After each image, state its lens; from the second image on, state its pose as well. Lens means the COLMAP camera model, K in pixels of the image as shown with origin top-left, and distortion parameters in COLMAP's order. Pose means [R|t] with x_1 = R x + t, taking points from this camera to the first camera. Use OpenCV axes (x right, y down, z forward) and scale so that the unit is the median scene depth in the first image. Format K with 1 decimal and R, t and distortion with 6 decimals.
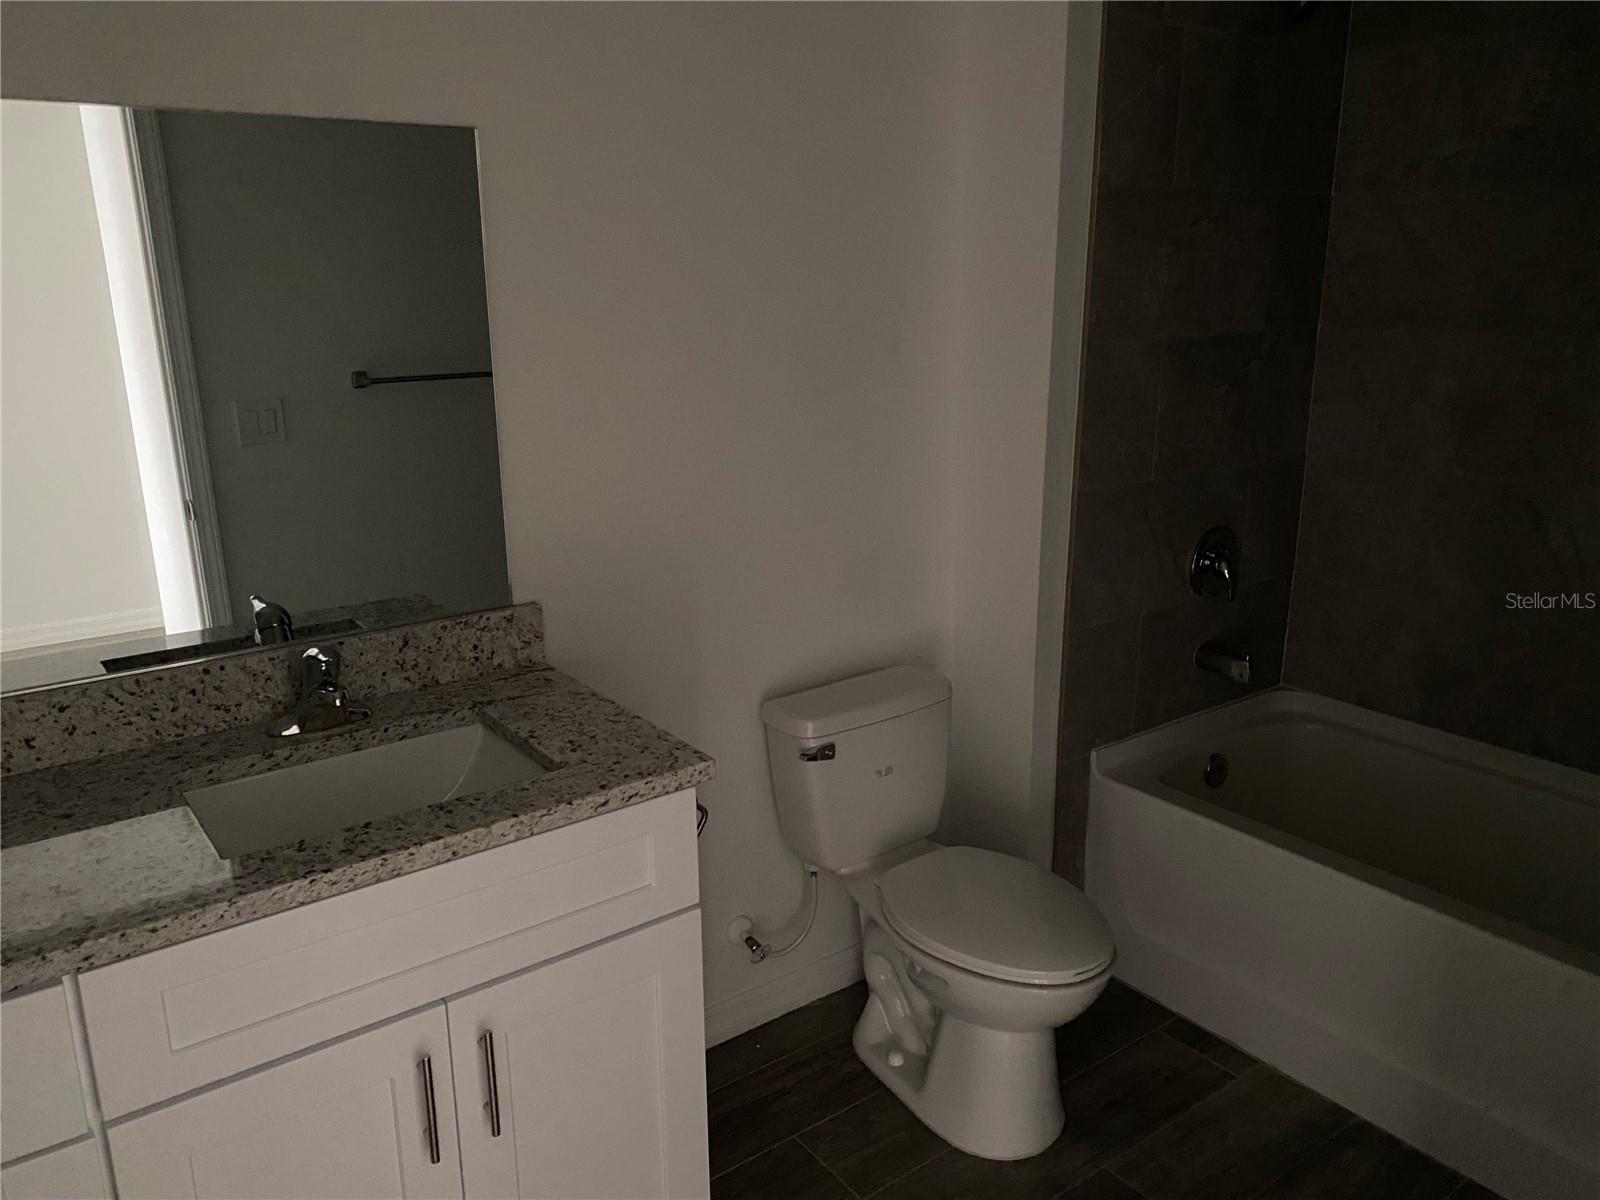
lens RADIAL K [[1233.2, 0, 800.0], [0, 1233.2, 600.0], [0, 0, 1]] dist [0.086359, -0.104359]
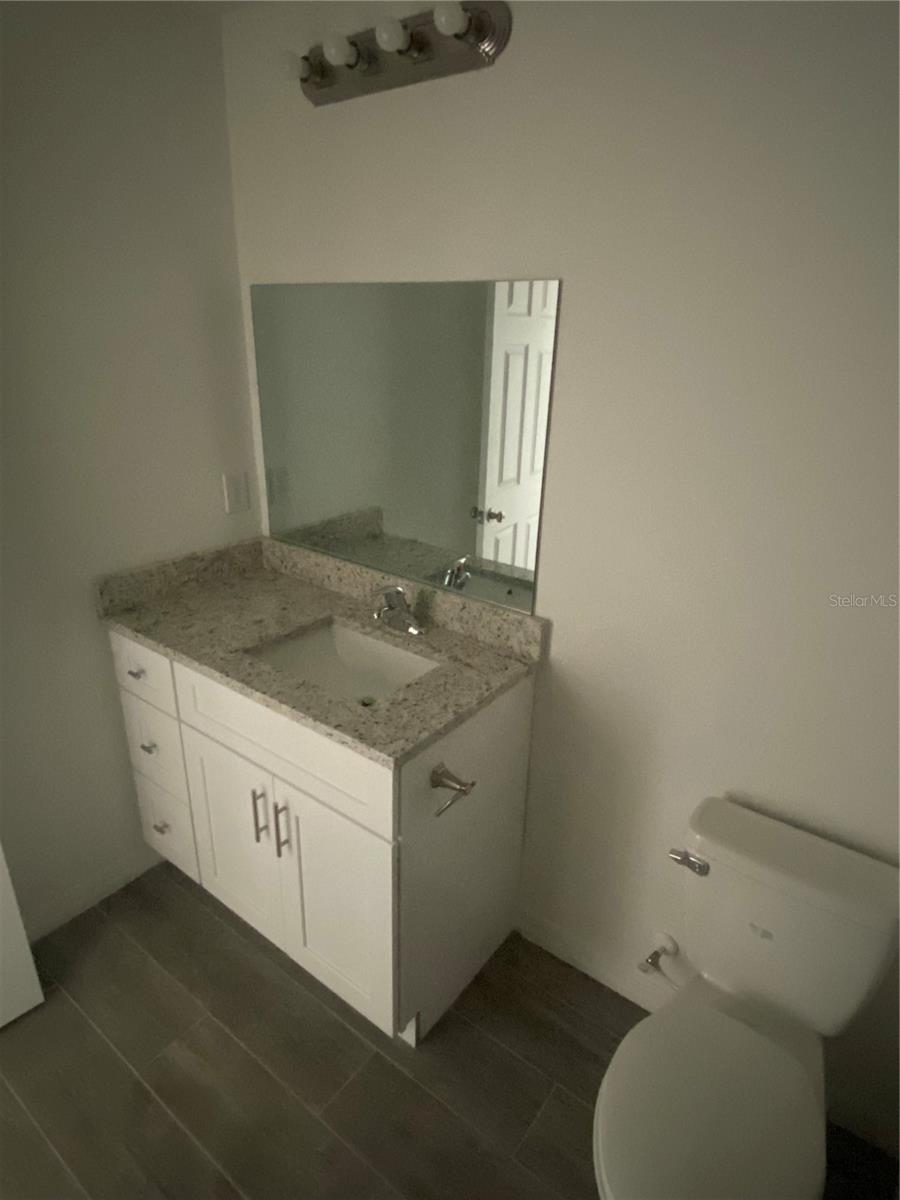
lens RADIAL K [[652.6, 0, 450.0], [0, 652.6, 600.0], [0, 0, 1]] dist [0.003493, 0.000352]
pose [[0.283604, 0.367867, -0.885575, 0.446561], [-0.289373, 0.913272, 0.286701, -0.219064], [0.914238, 0.174952, 0.365459, 0.664437]]
